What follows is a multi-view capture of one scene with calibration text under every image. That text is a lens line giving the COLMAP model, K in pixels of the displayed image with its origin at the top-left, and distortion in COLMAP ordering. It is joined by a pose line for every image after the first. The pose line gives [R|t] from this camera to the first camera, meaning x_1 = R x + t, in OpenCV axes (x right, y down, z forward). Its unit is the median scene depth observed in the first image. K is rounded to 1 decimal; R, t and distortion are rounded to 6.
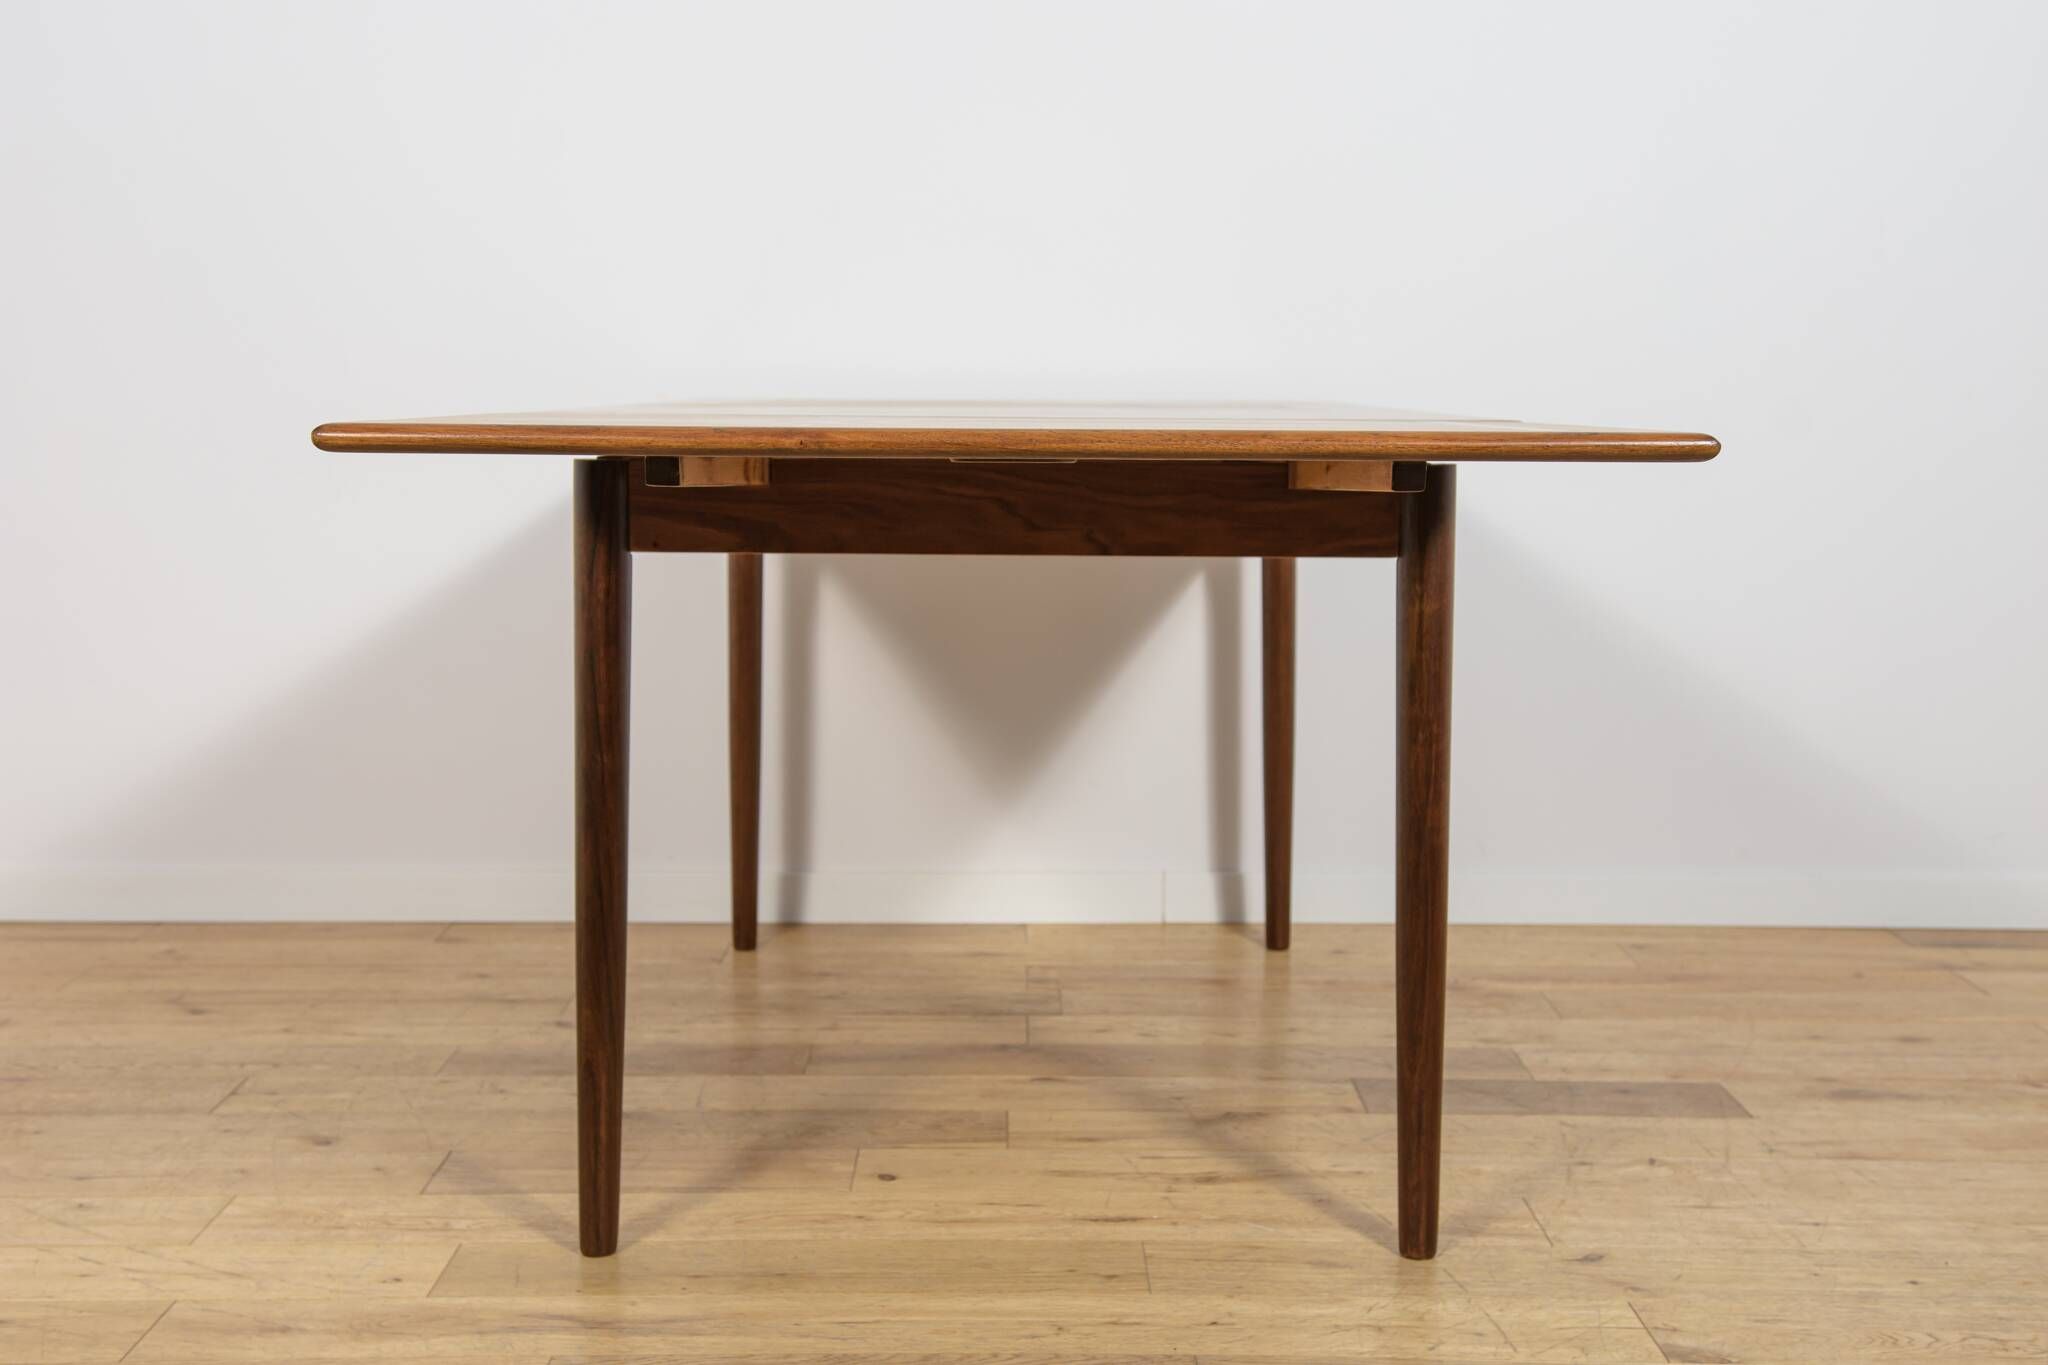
lens RADIAL K [[2496.1, 0, 1024.0], [0, 2496.1, 682.5], [0, 0, 1]] dist [0.016306, 0.196239]
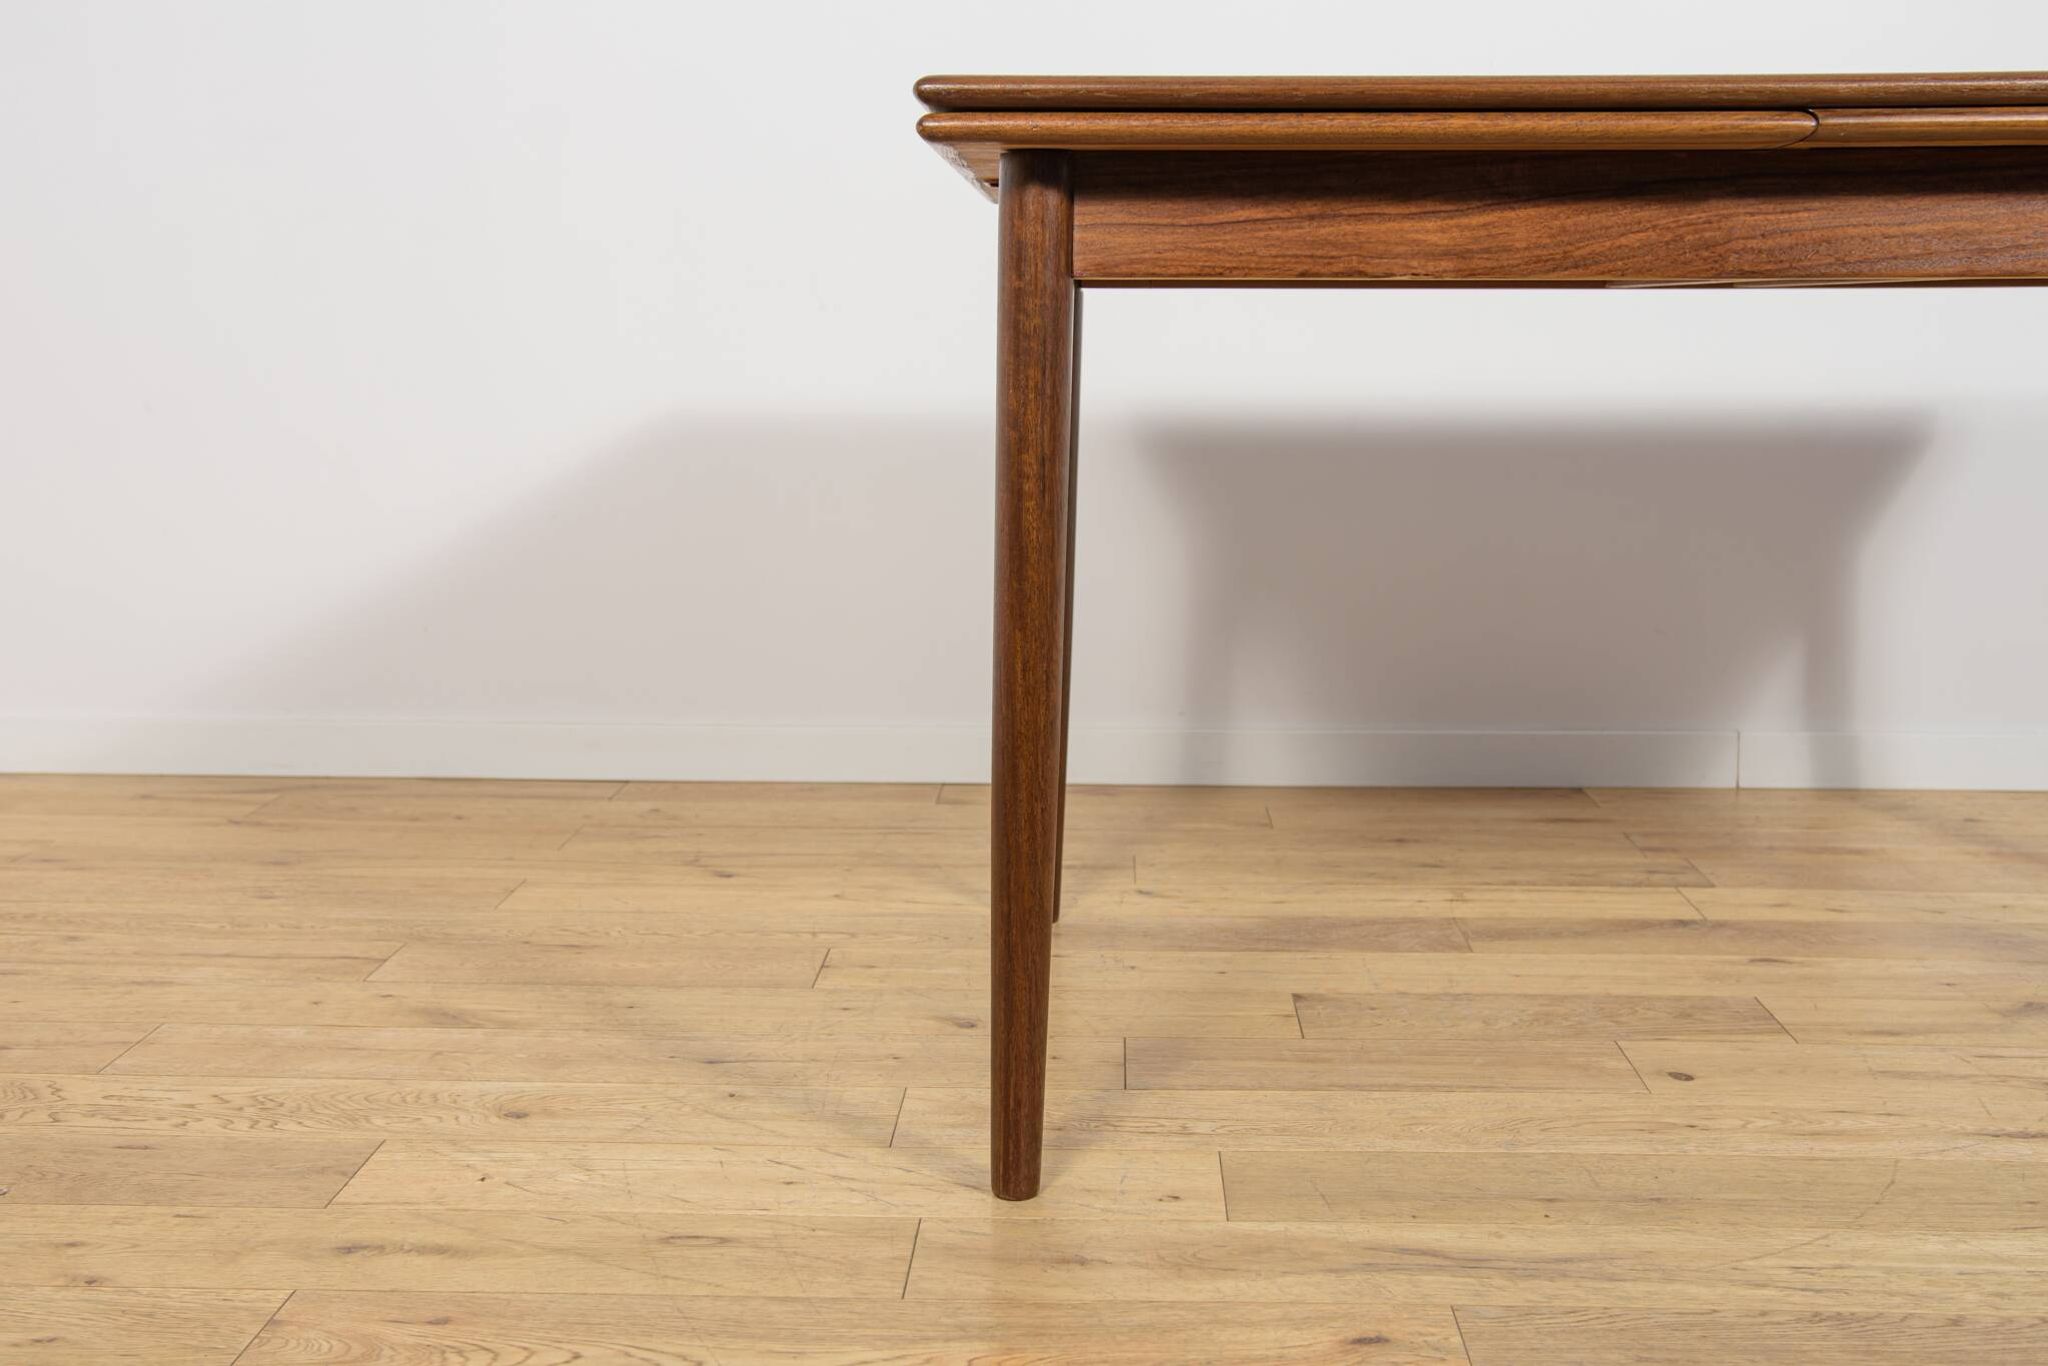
lens RADIAL K [[2346.1, 0, 1024.0], [0, 2346.1, 683.0], [0, 0, 1]] dist [-0.006277, 0.201732]
pose [[0.998813, 0.002663, -0.048645, -0.233522], [-0.000829, 0.999290, 0.037672, 0.040796], [0.048711, -0.037587, 0.998105, 0.228066]]
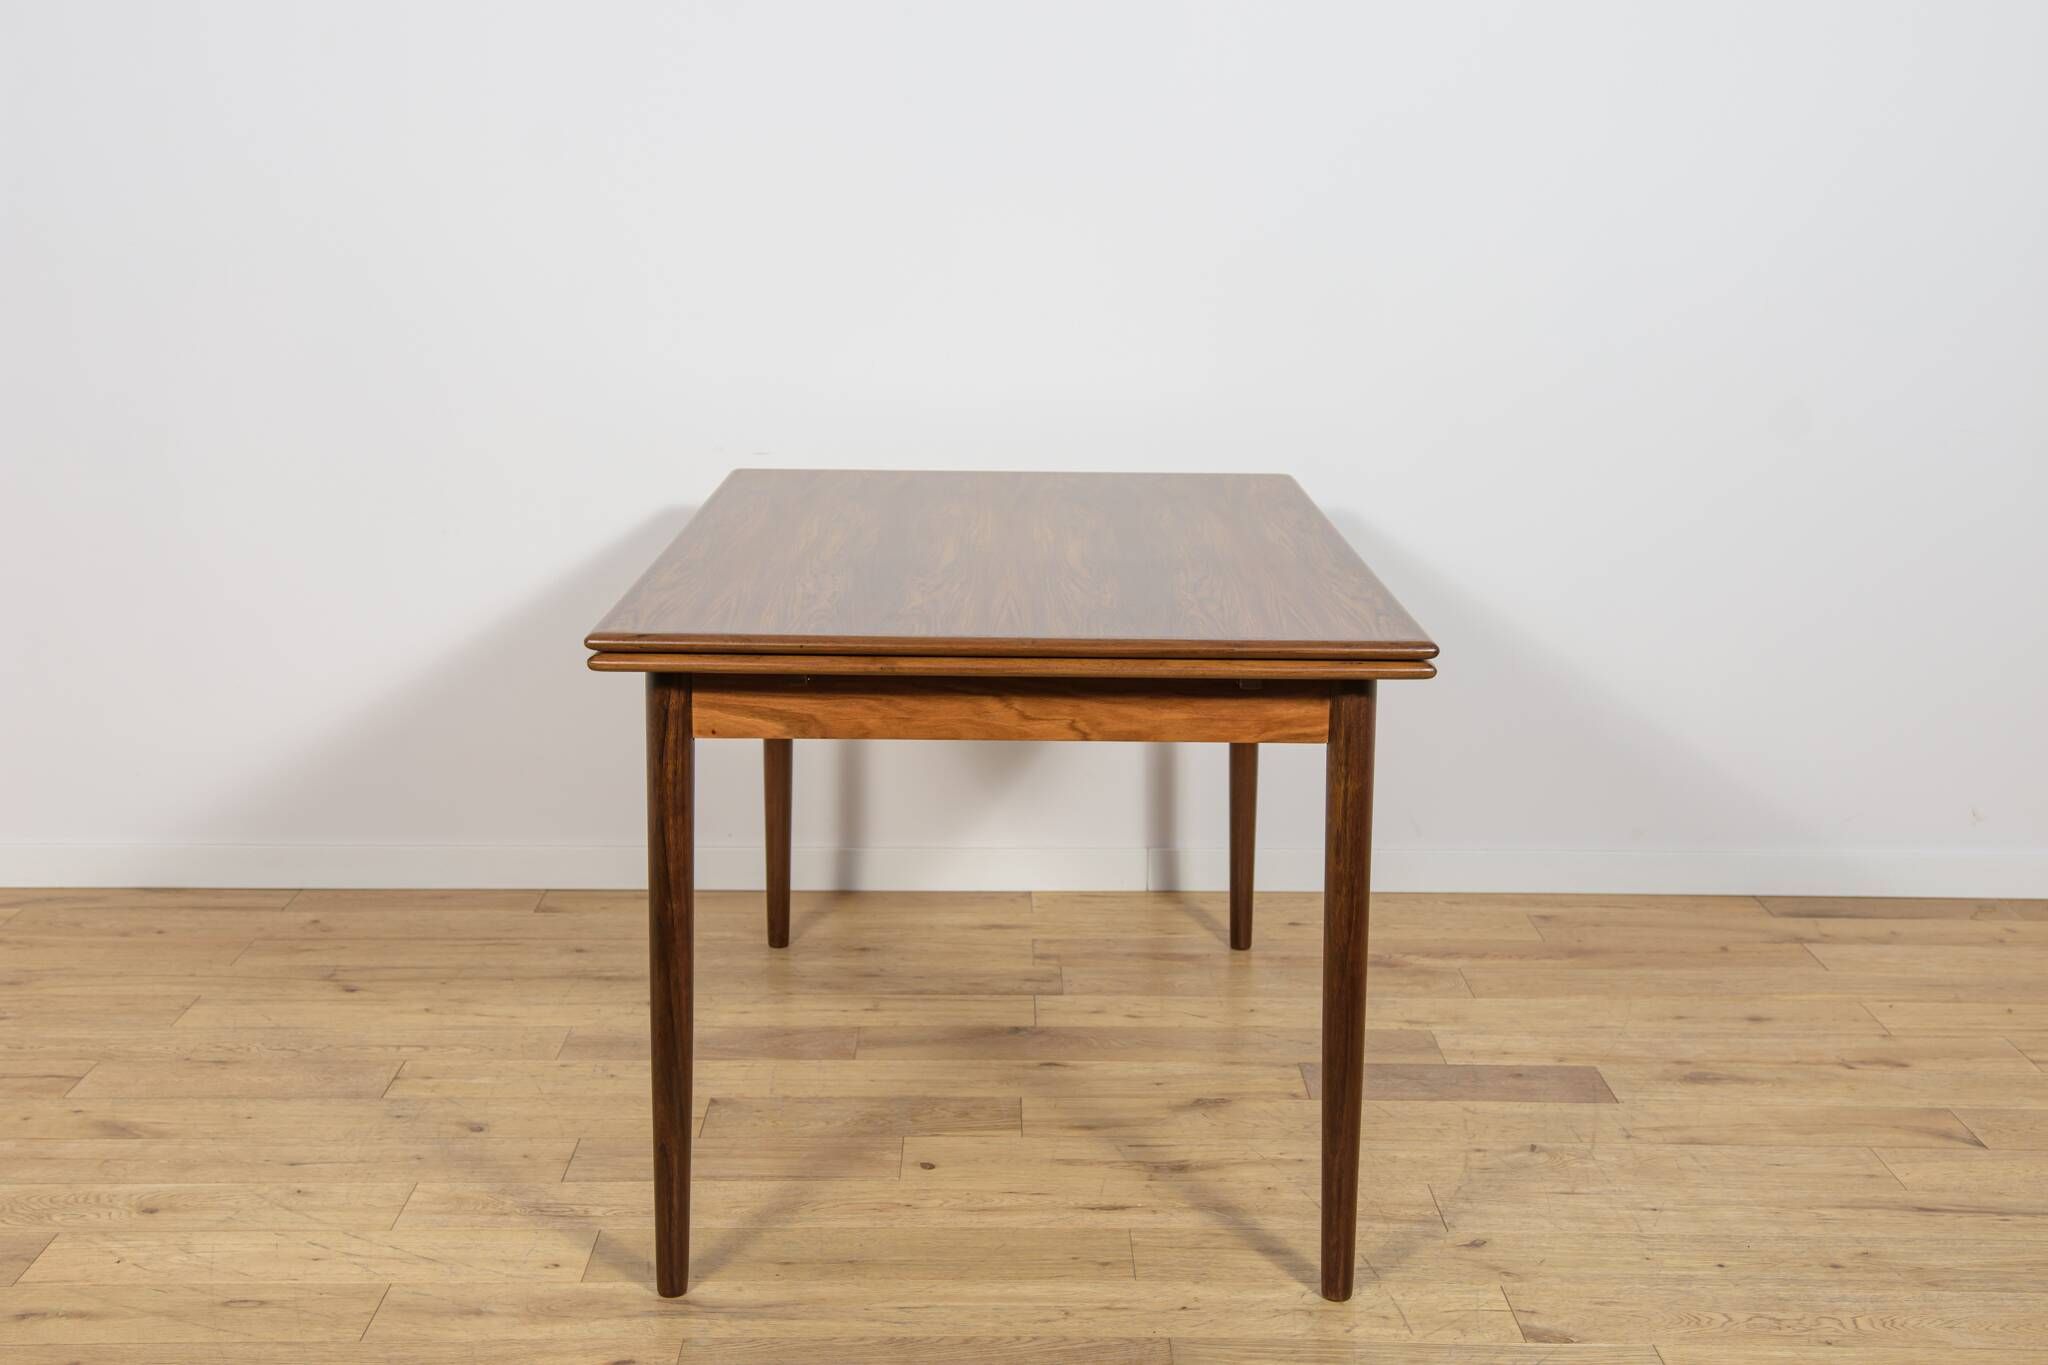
lens RADIAL K [[2433.6, 0, 1024.0], [0, 2433.6, 682.5], [0, 0, 1]] dist [0.003247, 0.217056]
pose [[0.999981, 0.002705, 0.005597, -0.013649], [-0.003206, 0.995802, 0.091481, -0.159529], [-0.005326, -0.091497, 0.995791, -0.207015]]
